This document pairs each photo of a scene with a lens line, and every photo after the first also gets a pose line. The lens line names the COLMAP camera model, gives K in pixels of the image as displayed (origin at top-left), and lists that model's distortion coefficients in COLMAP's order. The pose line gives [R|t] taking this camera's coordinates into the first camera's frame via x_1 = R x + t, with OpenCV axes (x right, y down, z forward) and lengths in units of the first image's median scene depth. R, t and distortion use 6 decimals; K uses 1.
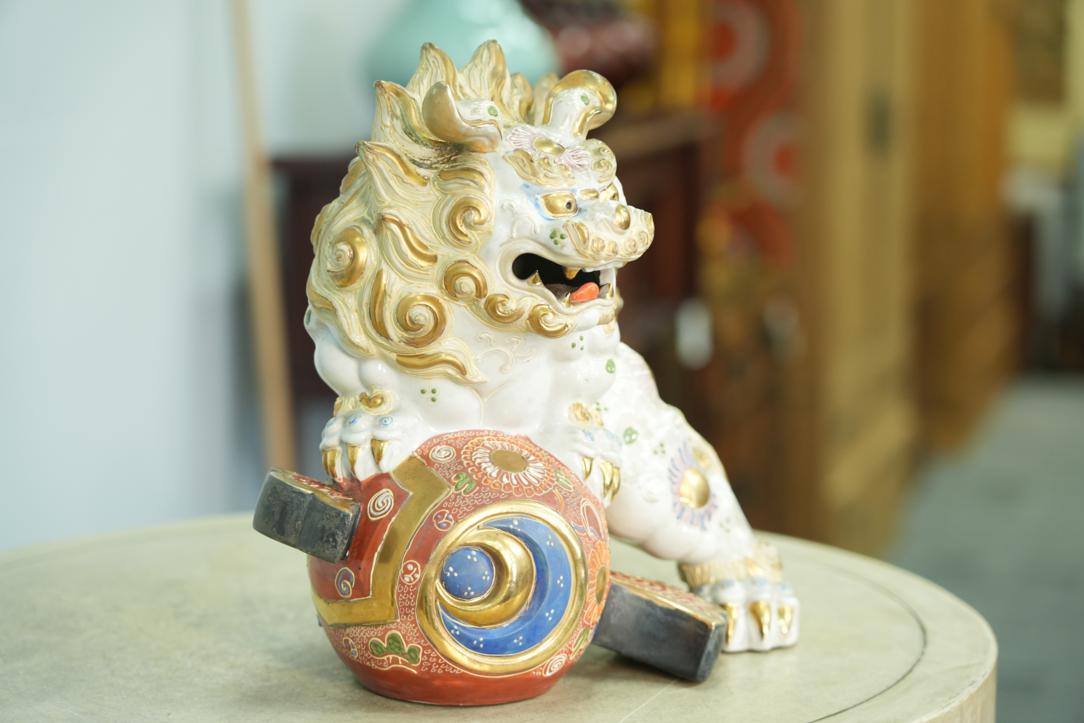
lens RADIAL K [[2759.6, 0, 541.9], [0, 2759.6, 363.2], [0, 0, 1]] dist [0.006063, 0.000000]
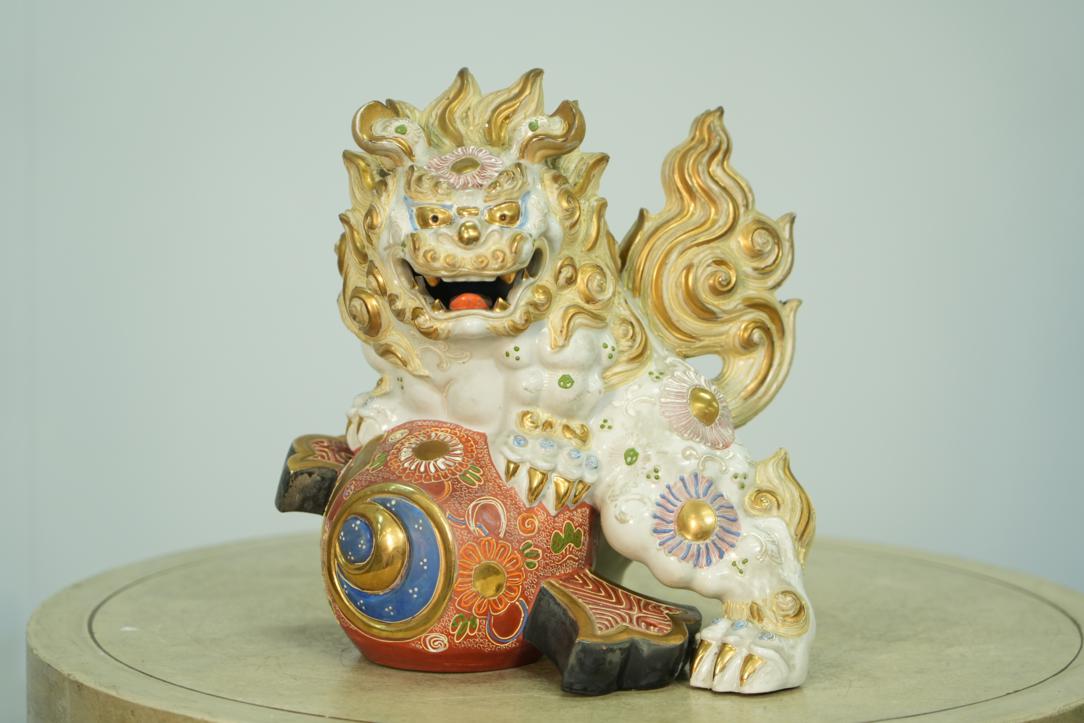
lens RADIAL K [[3323.3, 0, 542.1], [0, 3323.3, 360.1], [0, 0, 1]] dist [-0.005569, 0.000000]
pose [[0.602729, 0.106575, -0.790797, 1.050382], [-0.128352, 0.991085, 0.035740, -0.052671], [0.787555, 0.079958, 0.611035, 0.226690]]
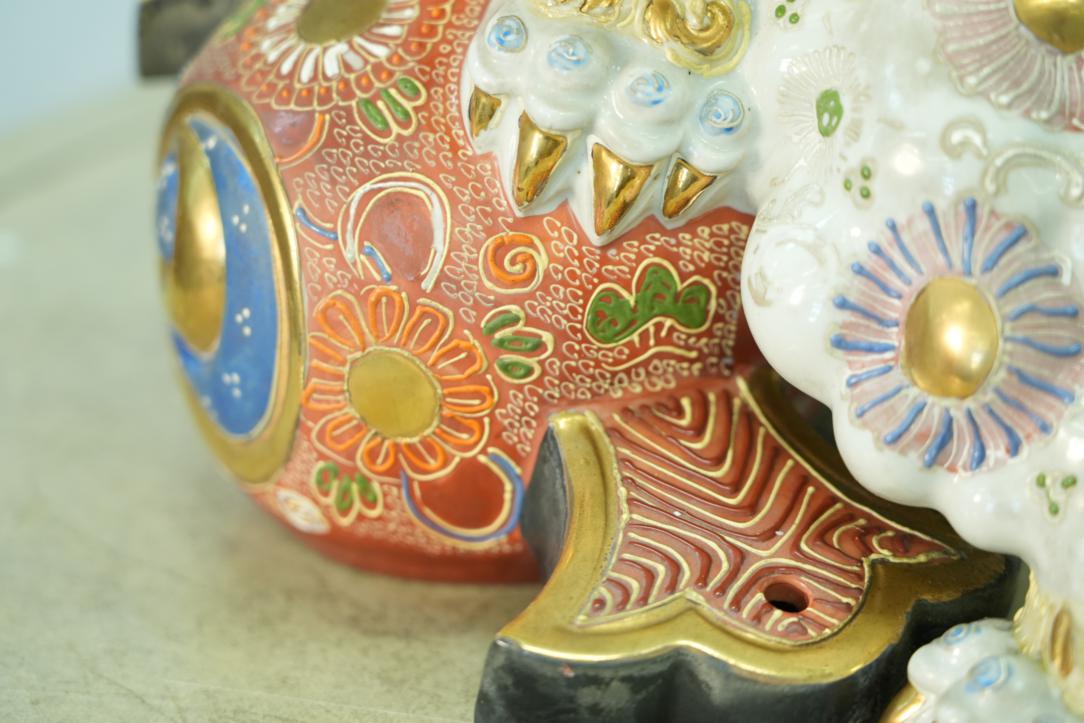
lens RADIAL K [[3323.3, 0, 541.3], [0, 3323.3, 361.5], [0, 0, 1]] dist [-0.005569, 0.000000]
pose [[0.114640, 0.399776, -0.909415, 0.460286], [-0.150187, 0.911903, 0.381938, -0.110252], [0.981989, 0.092797, 0.164581, 0.951183]]
